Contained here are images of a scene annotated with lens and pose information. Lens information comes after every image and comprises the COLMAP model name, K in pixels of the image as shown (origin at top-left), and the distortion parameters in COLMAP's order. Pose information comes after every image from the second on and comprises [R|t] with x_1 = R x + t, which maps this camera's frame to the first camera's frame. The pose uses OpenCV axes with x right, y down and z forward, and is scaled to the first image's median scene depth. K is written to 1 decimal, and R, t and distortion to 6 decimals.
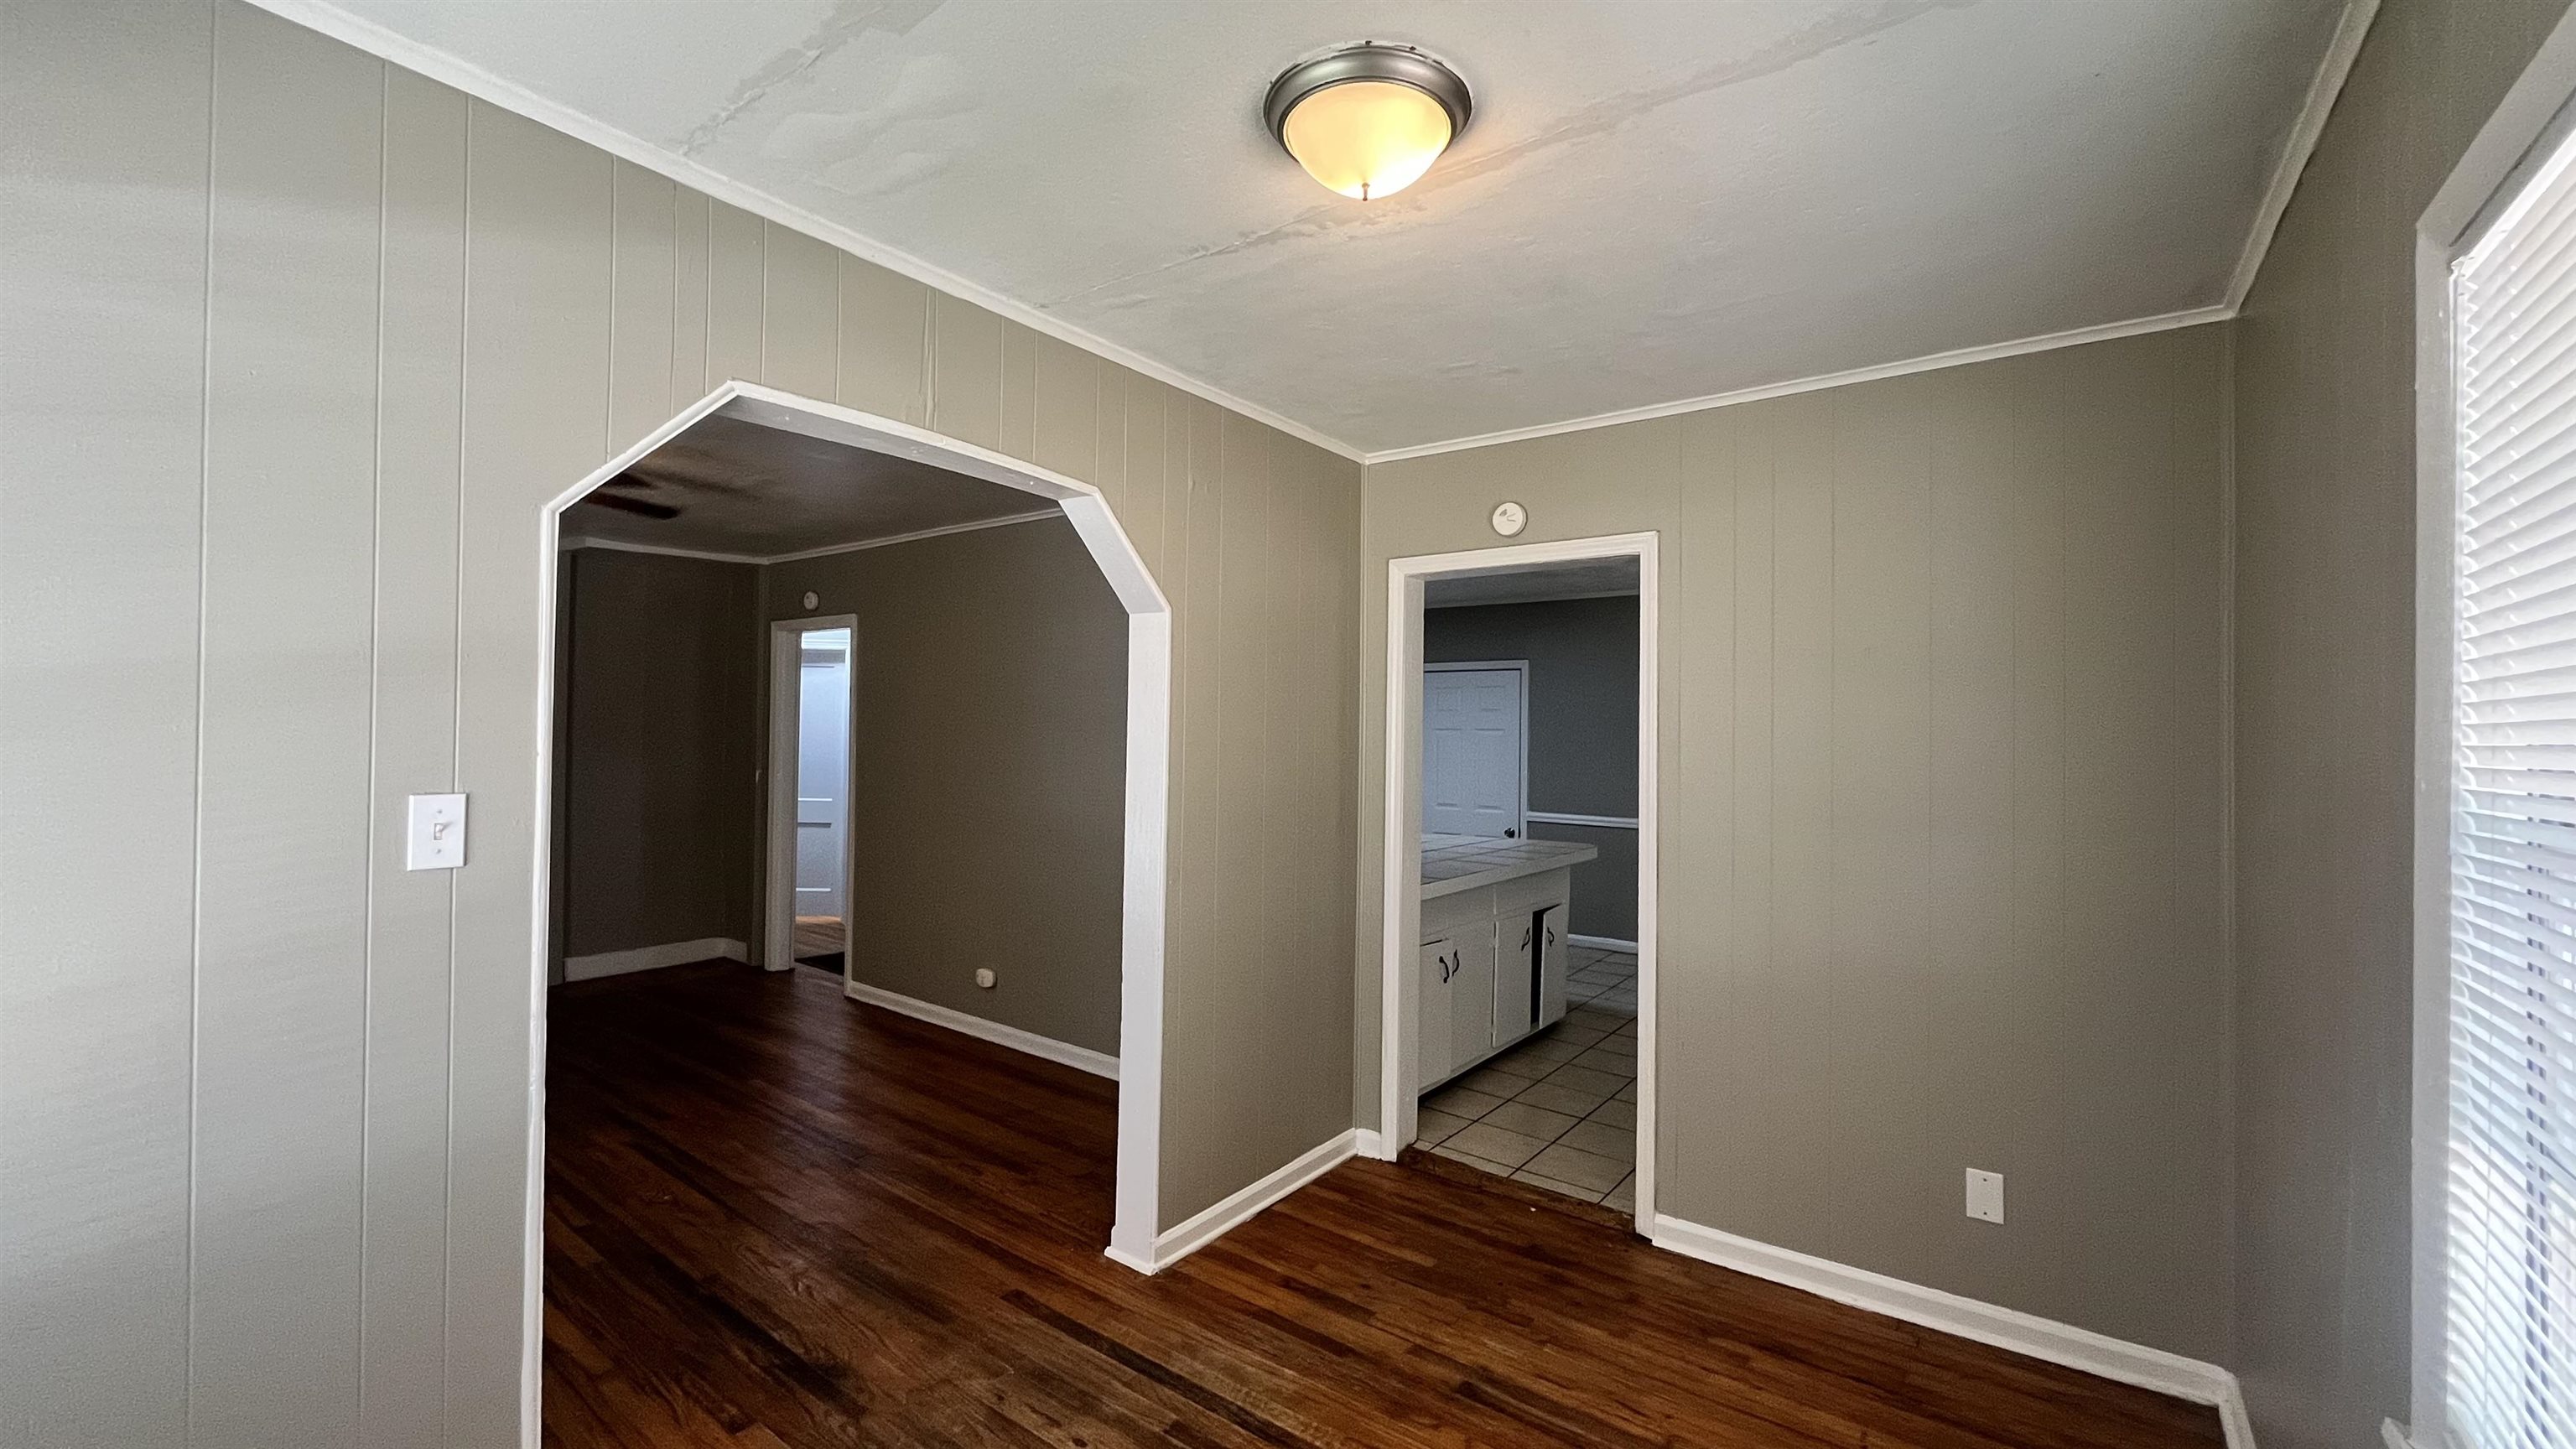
lens RADIAL K [[1036.4, 0, 1292.5], [0, 1036.4, 716.6], [0, 0, 1]] dist [0.003087, -0.000276]
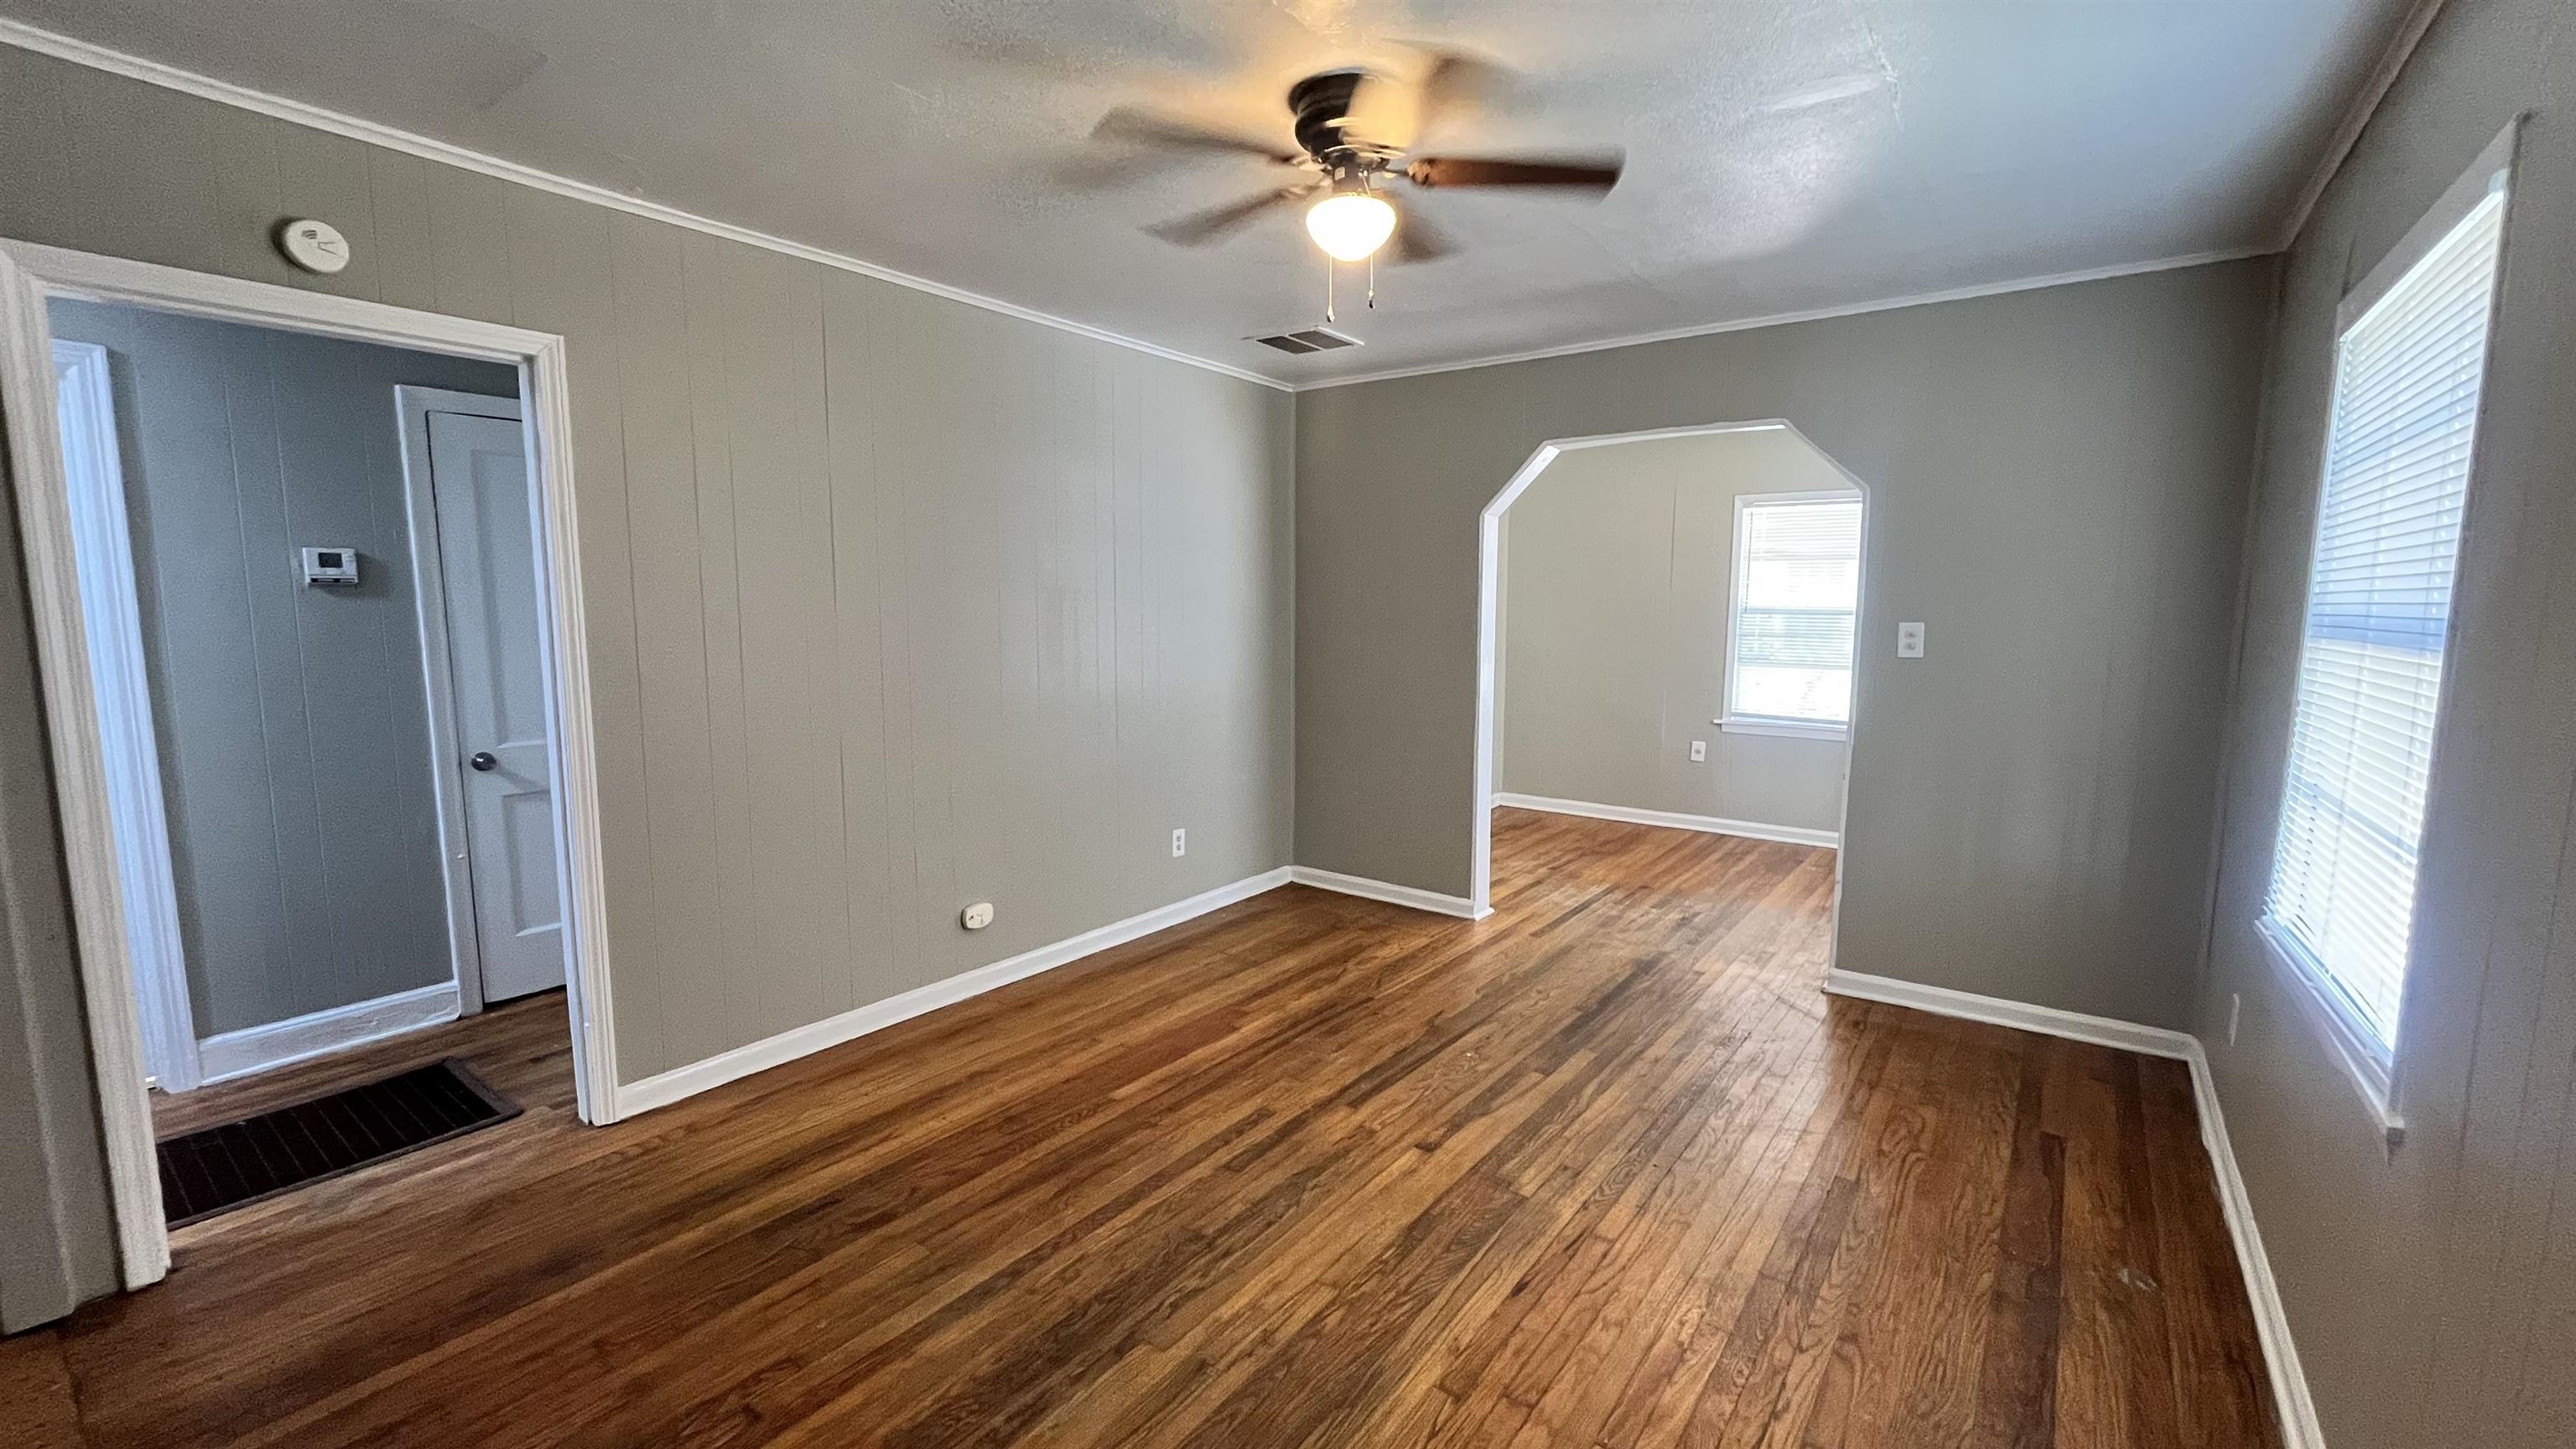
lens RADIAL K [[1036.4, 0, 1282.1], [0, 1036.4, 726.8], [0, 0, 1]] dist [0.003087, -0.000276]
pose [[0.011680, -0.150490, 0.988543, -1.871772], [-0.026112, 0.988227, 0.150750, -0.011399], [-0.999591, -0.027573, 0.007613, 1.410436]]
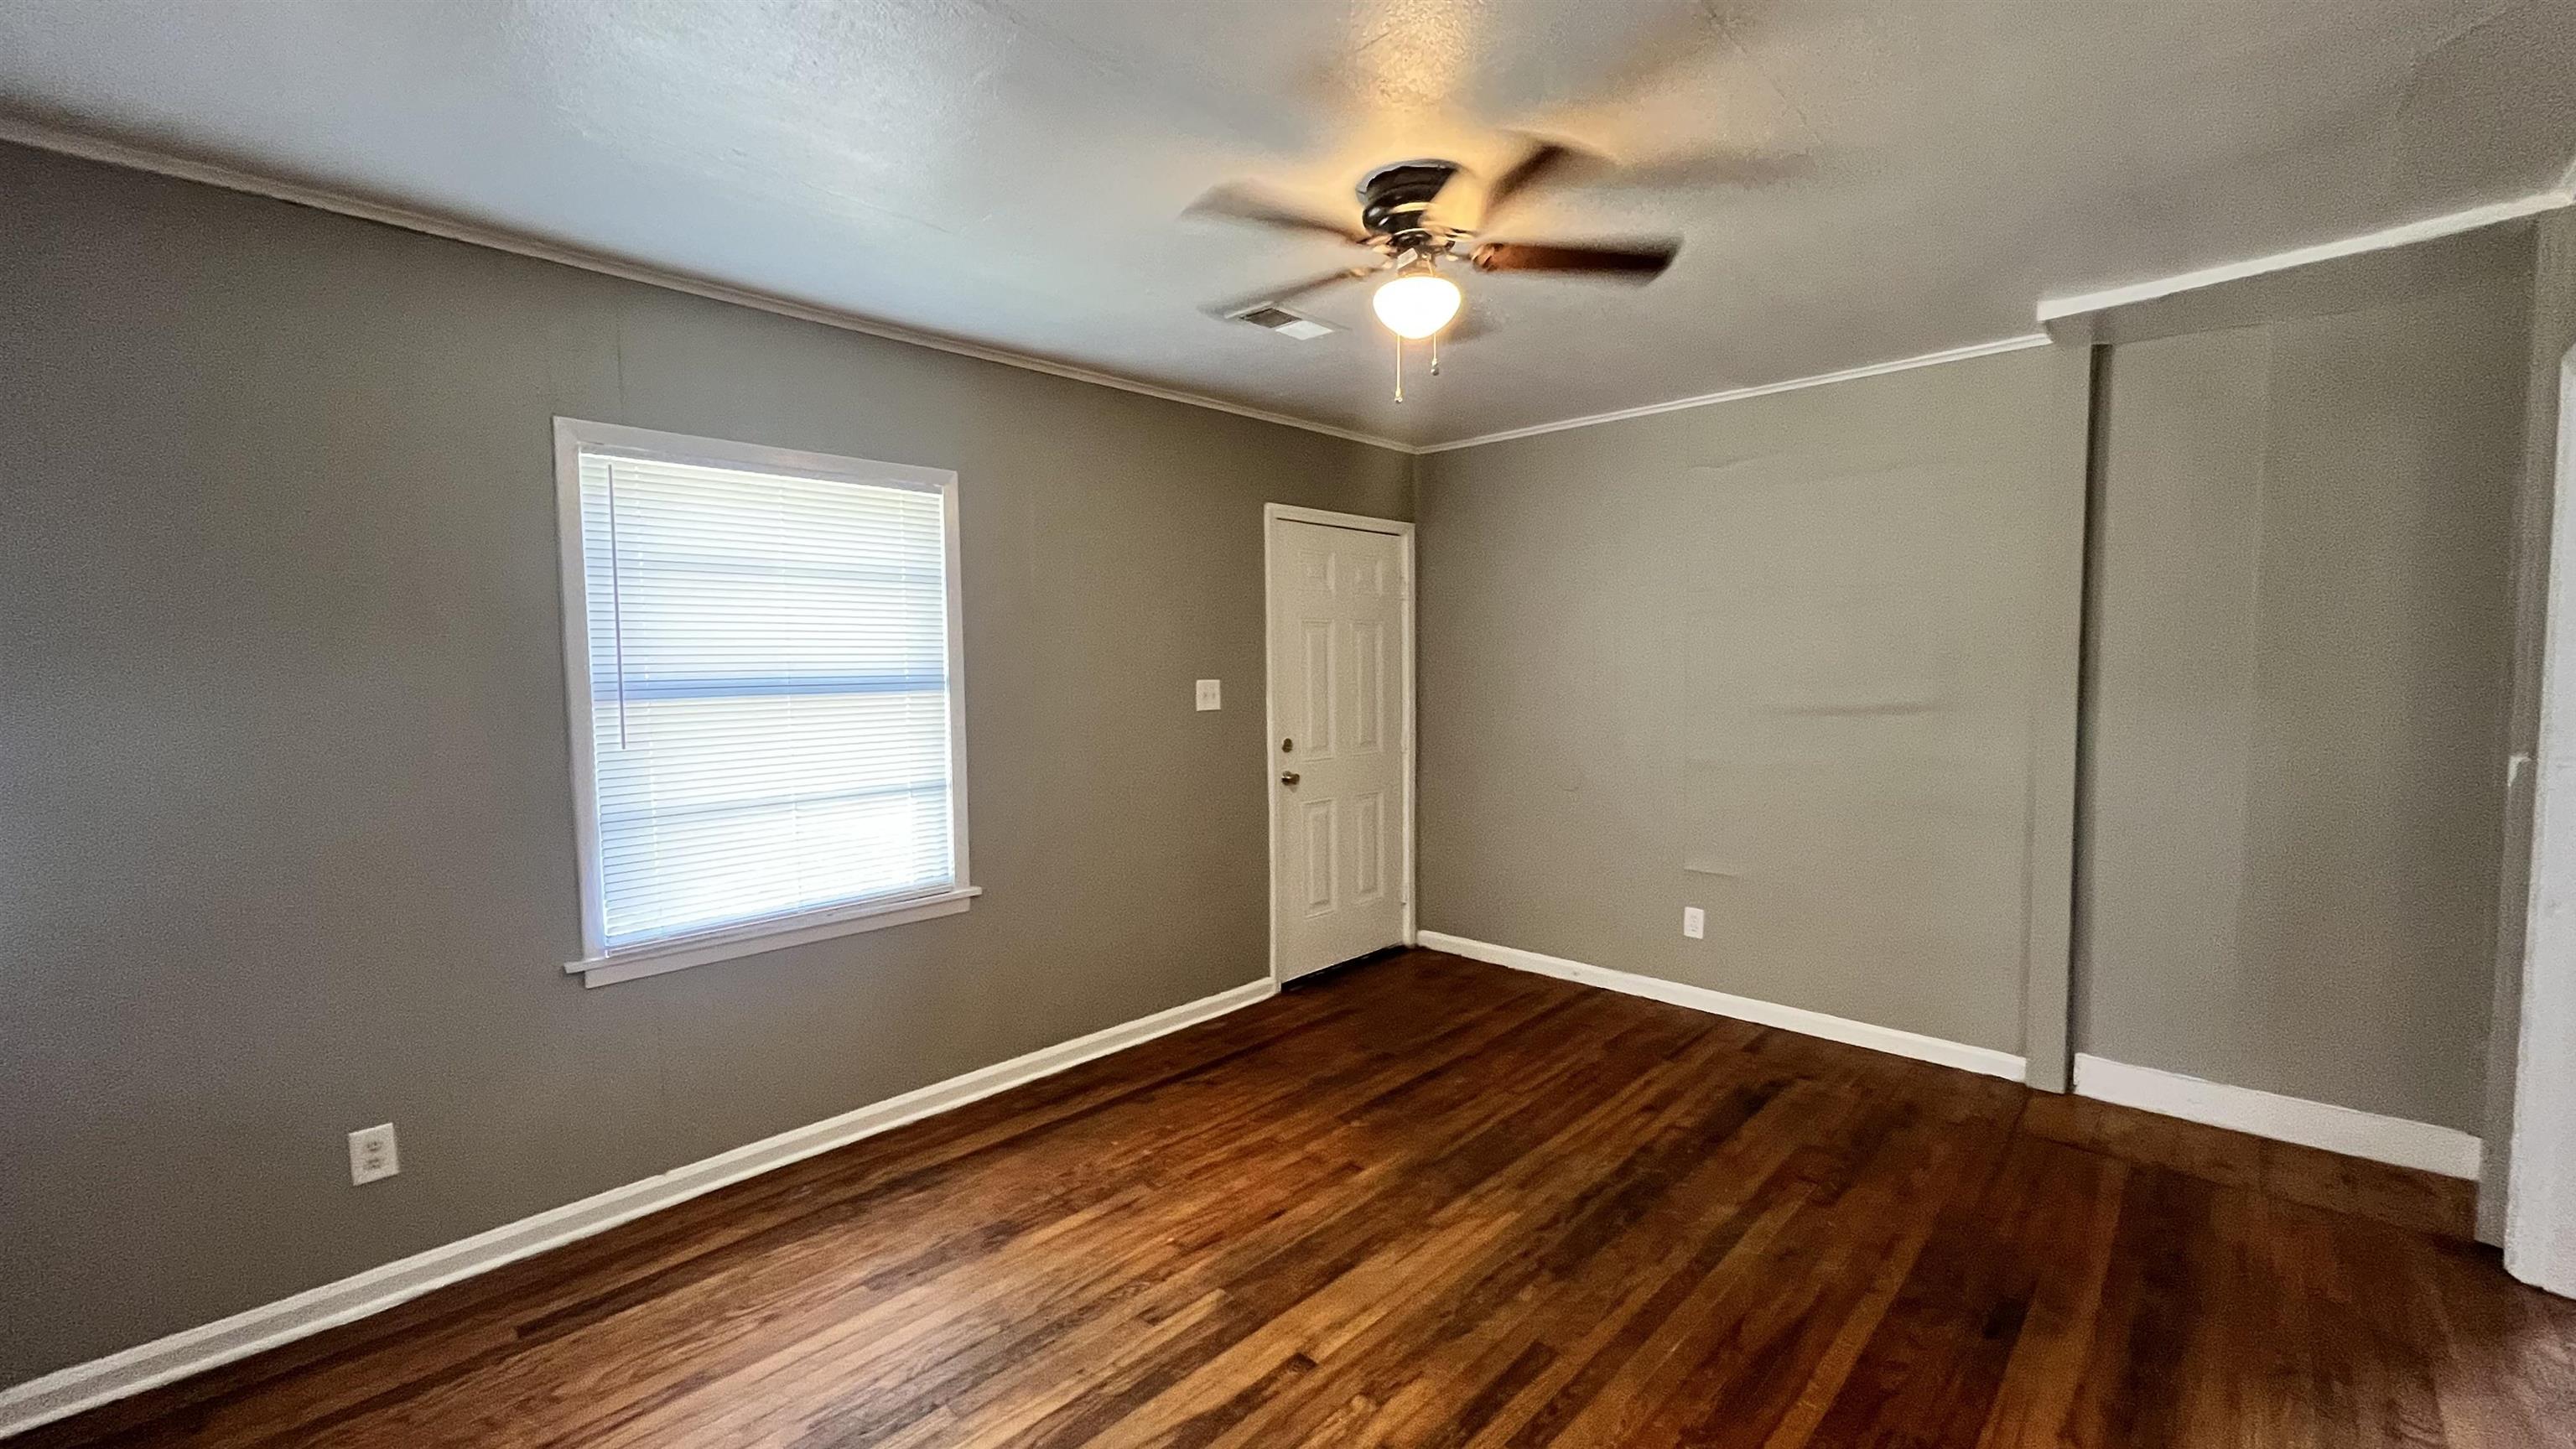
lens RADIAL K [[1036.4, 0, 1280.9], [0, 1036.4, 725.7], [0, 0, 1]] dist [0.003087, -0.000276]
pose [[-0.128165, 0.037355, -0.991049, -0.158823], [0.029256, 0.998998, 0.033871, 0.030579], [0.991321, -0.024653, -0.129130, 1.364672]]
